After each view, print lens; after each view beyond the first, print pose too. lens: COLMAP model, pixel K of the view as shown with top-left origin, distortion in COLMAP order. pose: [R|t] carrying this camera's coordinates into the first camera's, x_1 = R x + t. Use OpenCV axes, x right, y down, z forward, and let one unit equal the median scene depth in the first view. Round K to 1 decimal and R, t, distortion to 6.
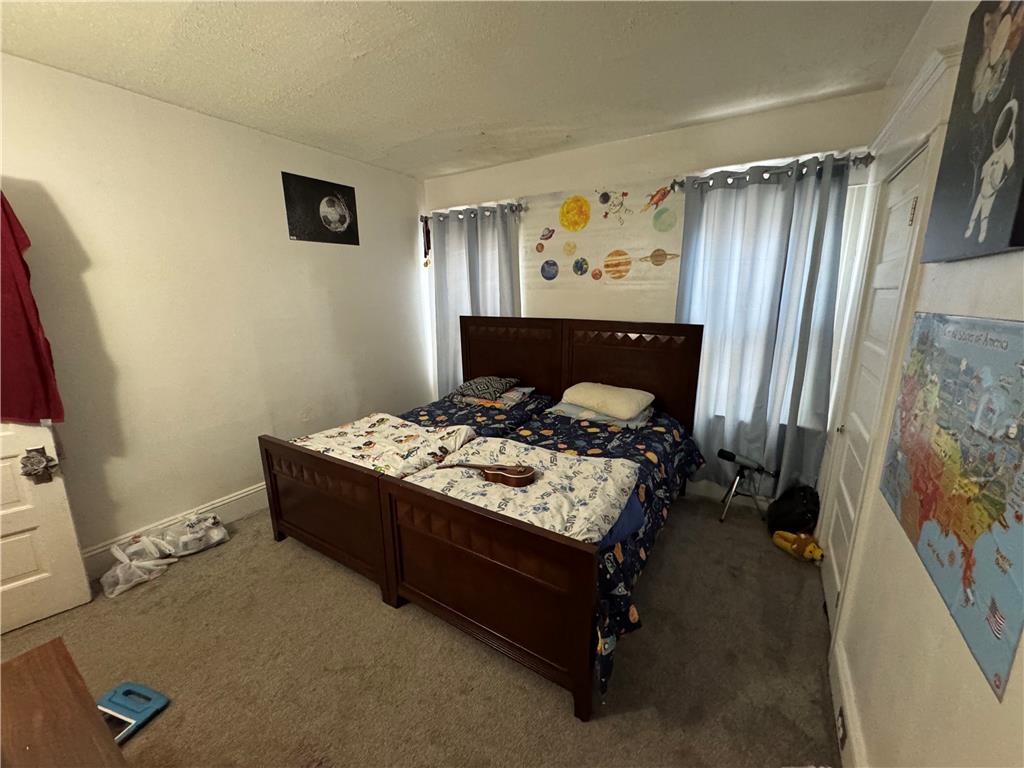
lens RADIAL K [[410.1, 0, 512.0], [0, 410.1, 384.0], [0, 0, 1]] dist [-0.001209, -0.000299]
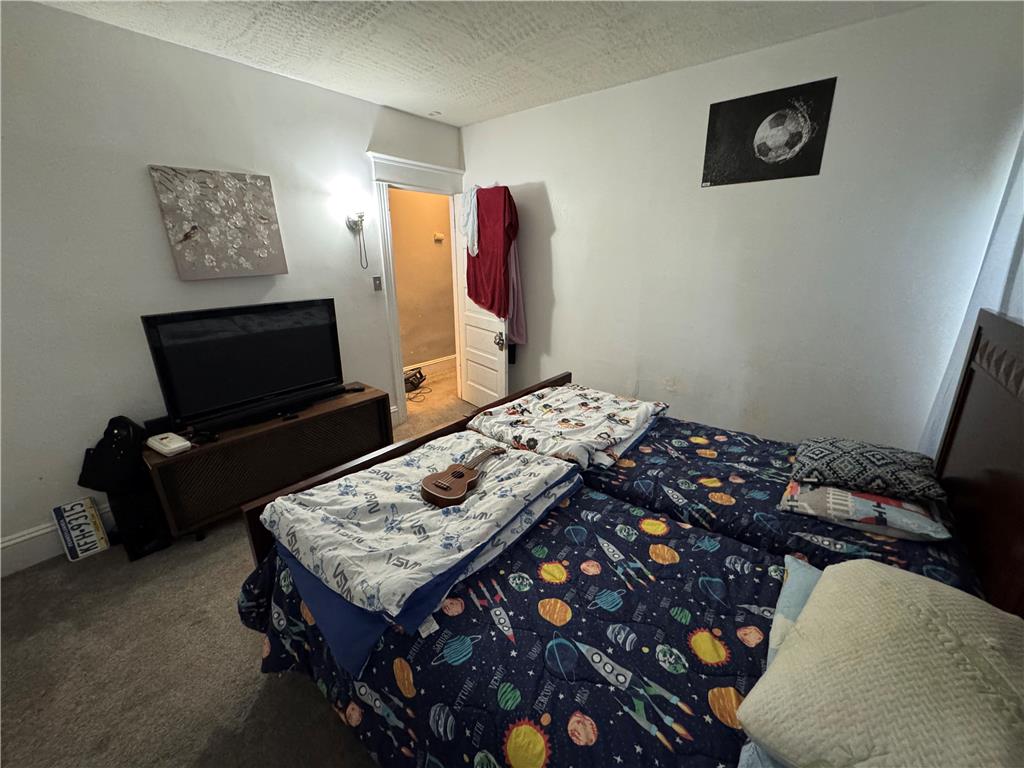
lens RADIAL K [[410.1, 0, 512.0], [0, 410.1, 384.0], [0, 0, 1]] dist [-0.001209, -0.000299]
pose [[-0.121368, 0.316062, -0.940944, 0.489501], [-0.214697, 0.917152, 0.335763, -0.186050], [0.969110, 0.242769, -0.043455, 0.797252]]
